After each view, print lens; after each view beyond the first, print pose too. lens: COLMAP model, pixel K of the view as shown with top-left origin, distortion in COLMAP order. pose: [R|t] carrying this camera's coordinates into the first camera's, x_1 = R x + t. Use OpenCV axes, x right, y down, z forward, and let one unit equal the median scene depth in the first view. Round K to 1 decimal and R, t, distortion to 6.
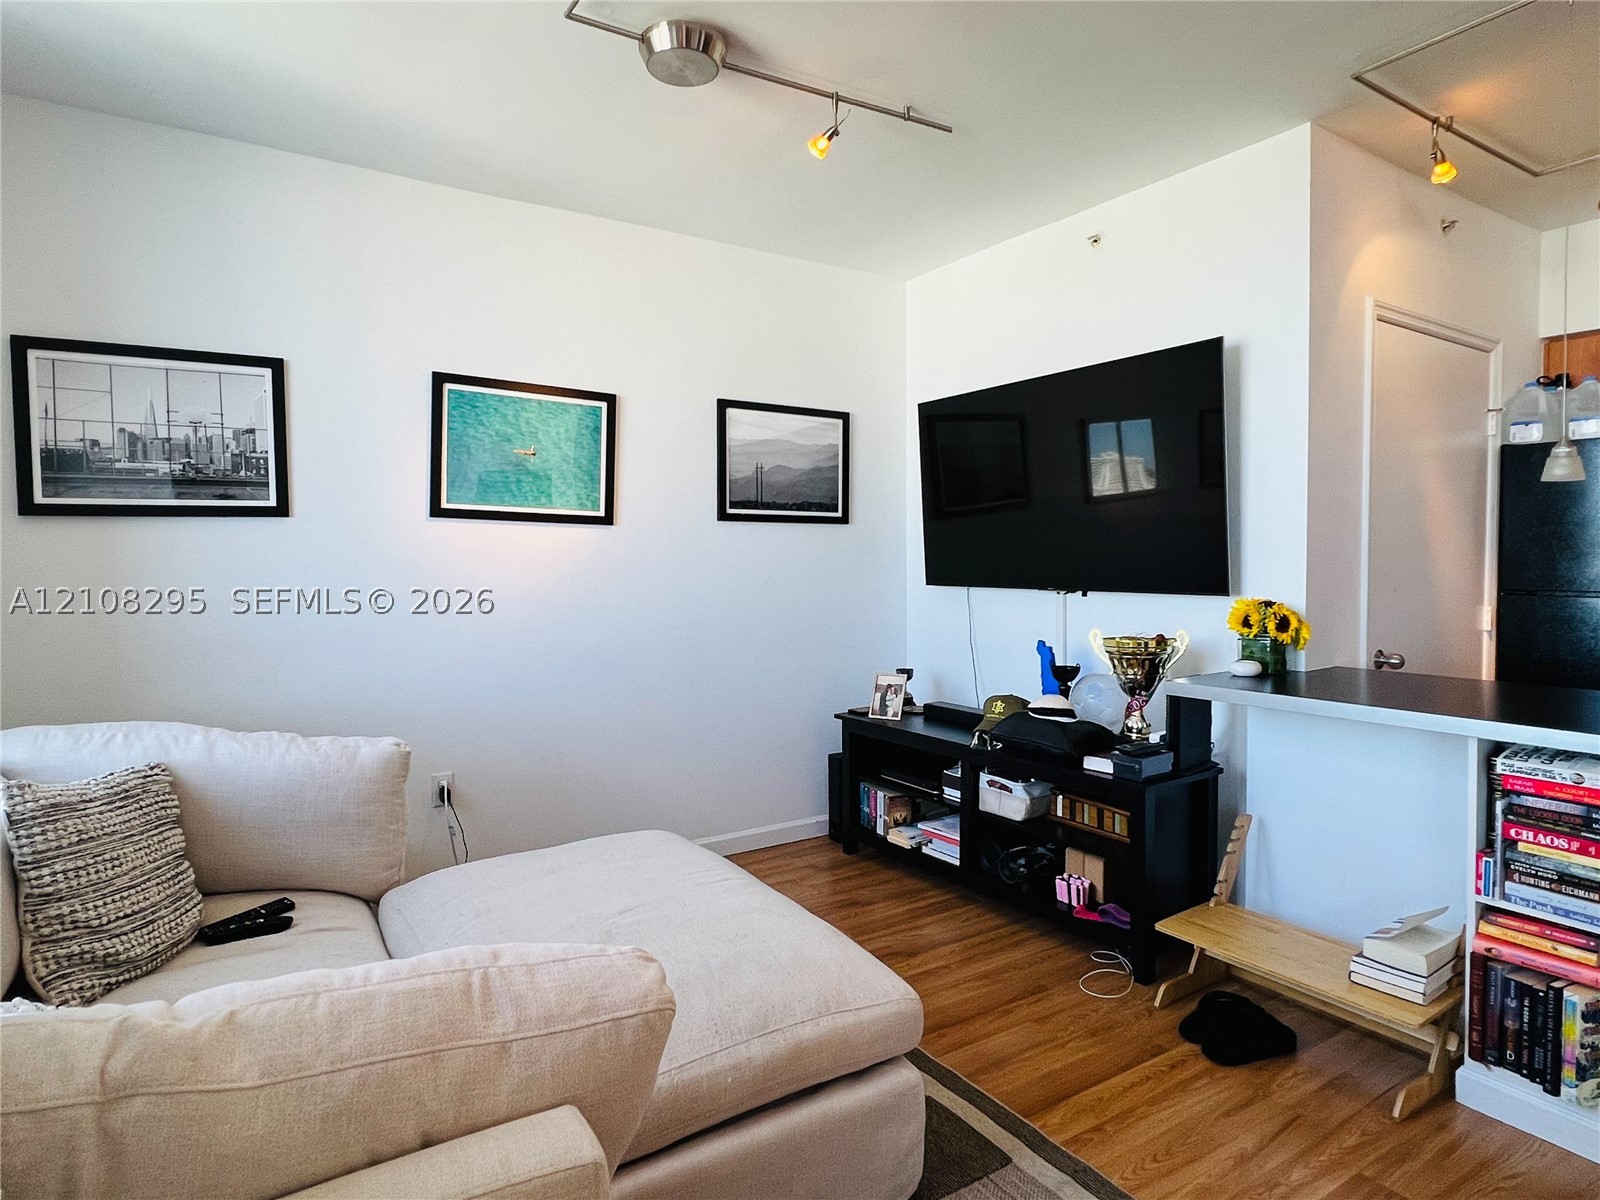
lens RADIAL K [[885.9, 0, 769.8], [0, 885.9, 582.3], [0, 0, 1]] dist [-0.001172, 0.000078]
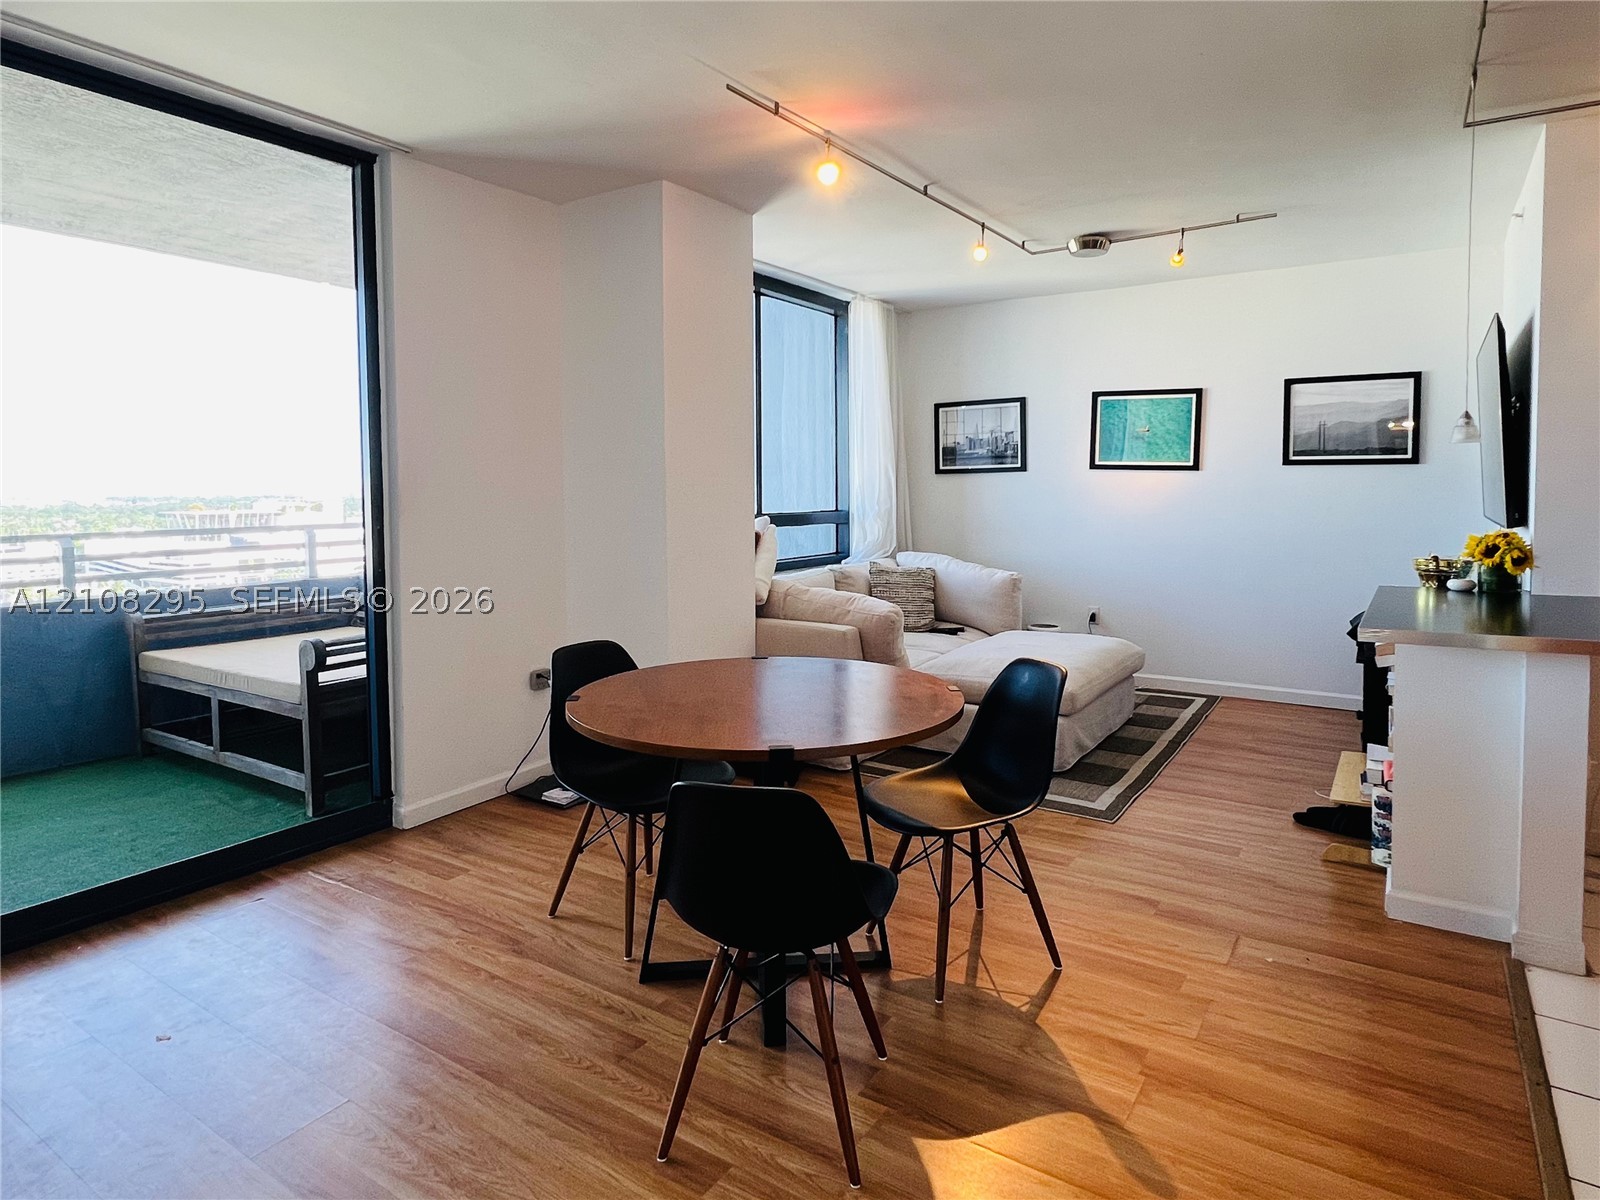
lens RADIAL K [[885.9, 0, 793.7], [0, 885.9, 517.9], [0, 0, 1]] dist [-0.001172, 0.000078]
pose [[0.403763, 0.036368, -0.914140, 1.185270], [-0.020137, 0.999321, 0.030862, -0.018827], [0.914642, 0.005947, 0.404221, -0.356797]]
